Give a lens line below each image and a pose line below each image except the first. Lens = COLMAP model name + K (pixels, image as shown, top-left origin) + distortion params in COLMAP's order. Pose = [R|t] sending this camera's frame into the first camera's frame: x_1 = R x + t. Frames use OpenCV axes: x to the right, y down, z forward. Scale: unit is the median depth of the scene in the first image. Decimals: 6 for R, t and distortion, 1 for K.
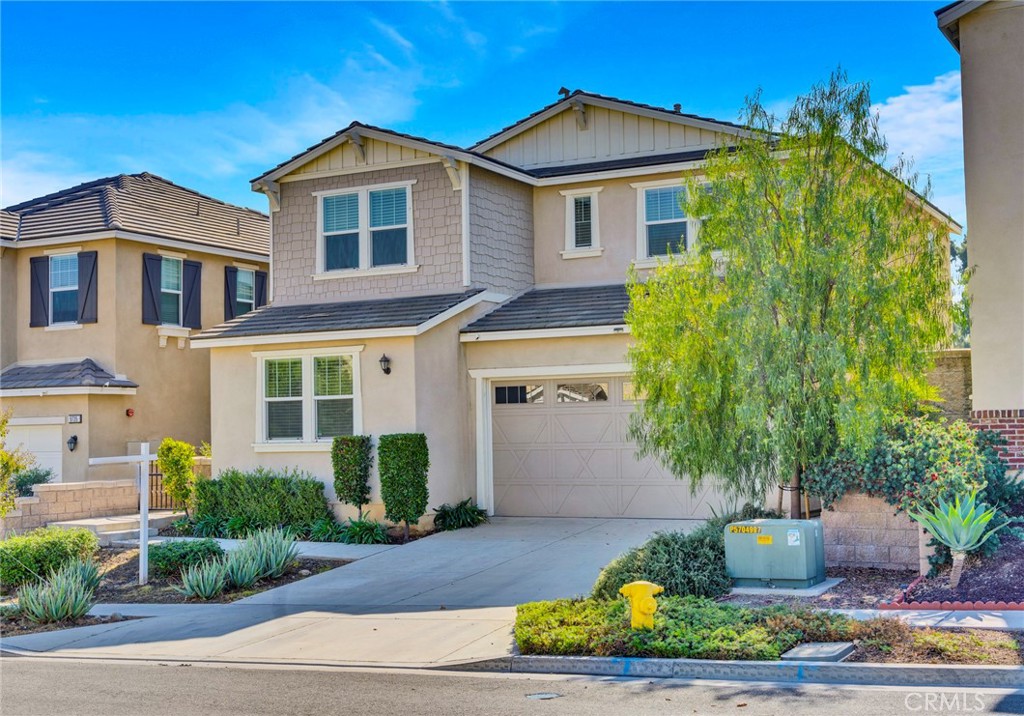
lens RADIAL K [[1395.0, 0, 437.4], [0, 1395.0, 358.0], [0, 0, 1]] dist [-0.014069, -0.023681]
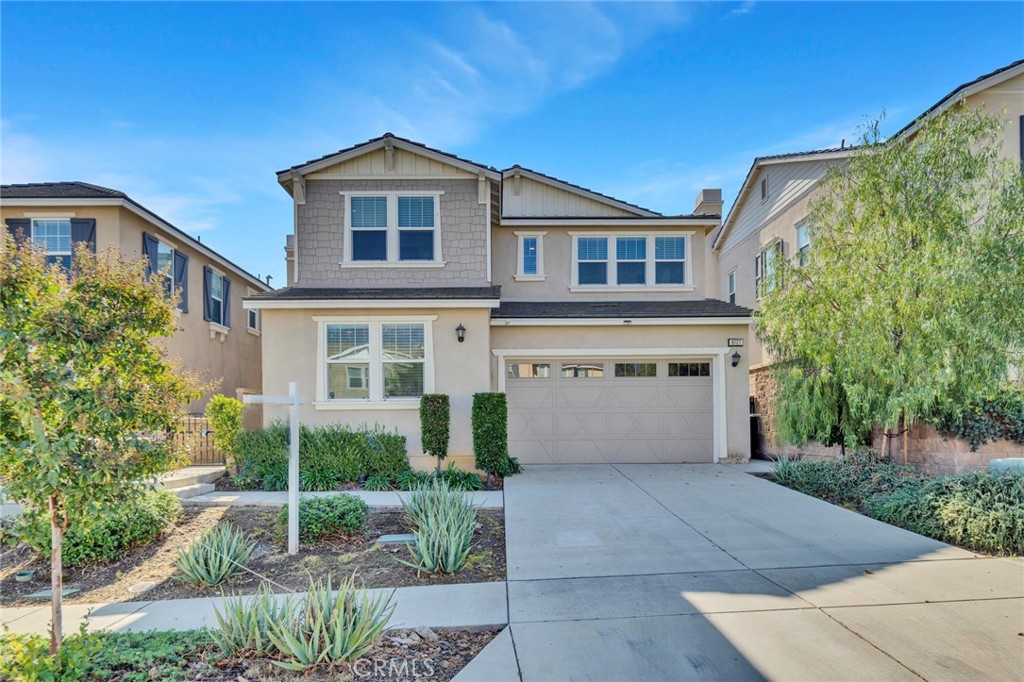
lens RADIAL K [[582.8, 0, 509.9], [0, 582.8, 436.5], [0, 0, 1]] dist [-0.000591, -0.000743]
pose [[0.860467, 0.003830, 0.509492, -0.228275], [-0.036360, 0.997884, 0.053906, 0.057644], [-0.508207, -0.064910, 0.858785, 0.528200]]
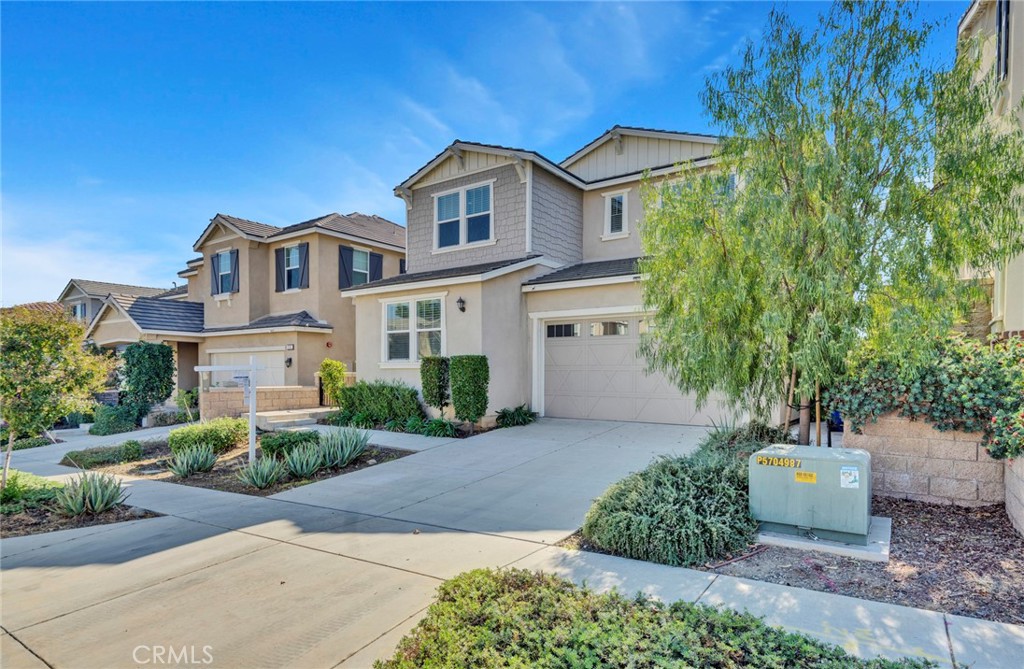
lens RADIAL K [[565.8, 0, 513.6], [0, 565.8, 393.0], [0, 0, 1]] dist [-0.001943, -0.000264]
pose [[0.994849, 0.023527, -0.098596, 0.064724], [-0.014339, 0.995574, 0.092884, 0.035807], [0.100345, -0.090992, 0.990783, 0.422503]]
